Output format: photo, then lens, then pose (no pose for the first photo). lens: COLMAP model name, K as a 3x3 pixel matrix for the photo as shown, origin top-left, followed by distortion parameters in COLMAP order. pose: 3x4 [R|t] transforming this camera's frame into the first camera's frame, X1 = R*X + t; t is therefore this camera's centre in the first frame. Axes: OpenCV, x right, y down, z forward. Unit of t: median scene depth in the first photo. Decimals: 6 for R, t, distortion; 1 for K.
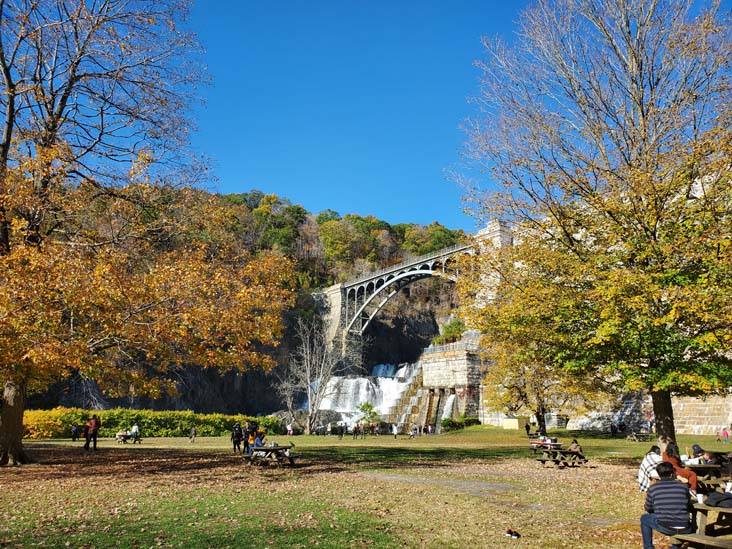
lens RADIAL K [[564.5, 0, 367.9], [0, 564.5, 248.1], [0, 0, 1]] dist [0.016461, 0.004830]
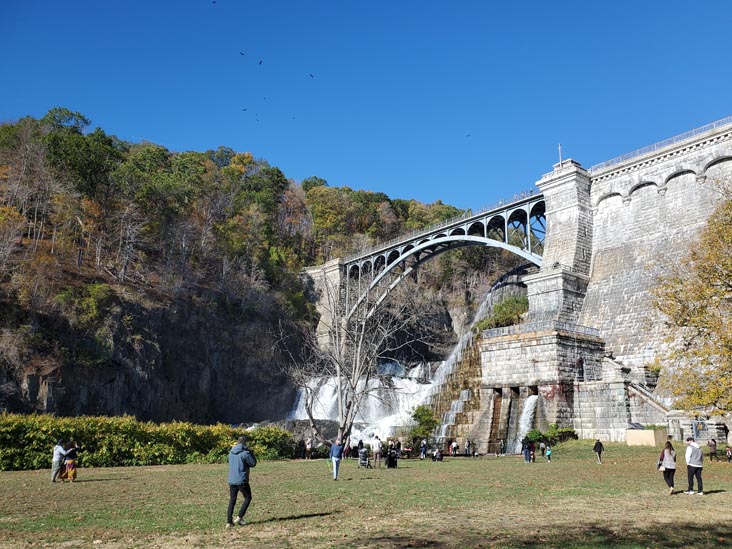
lens RADIAL K [[611.3, 0, 384.8], [0, 611.3, 274.9], [0, 0, 1]] dist [0.022160, -0.006122]
pose [[0.997210, 0.015099, 0.073099, -0.053673], [-0.018128, 0.998996, 0.040958, 0.057603], [-0.072407, -0.042169, 0.996483, 0.188522]]
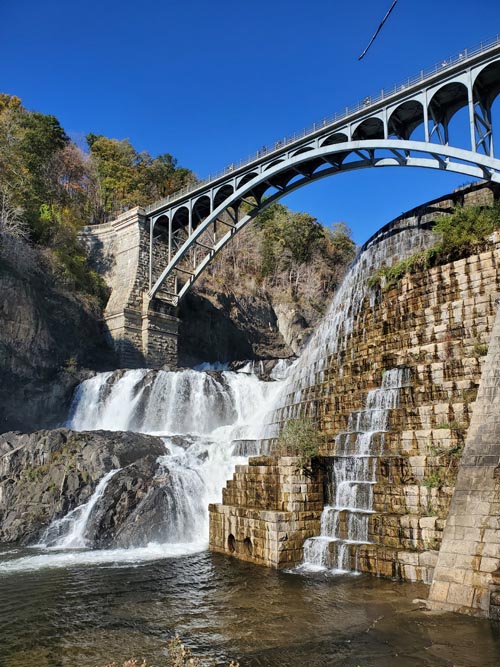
lens RADIAL K [[552.2, 0, 249.4], [0, 552.2, 378.4], [0, 0, 1]] dist [0.003083, 0.001028]
pose [[0.977542, 0.012022, 0.210397, -0.062267], [-0.044524, 0.987617, 0.150432, 0.161007], [-0.205983, -0.156421, 0.965973, 0.522902]]
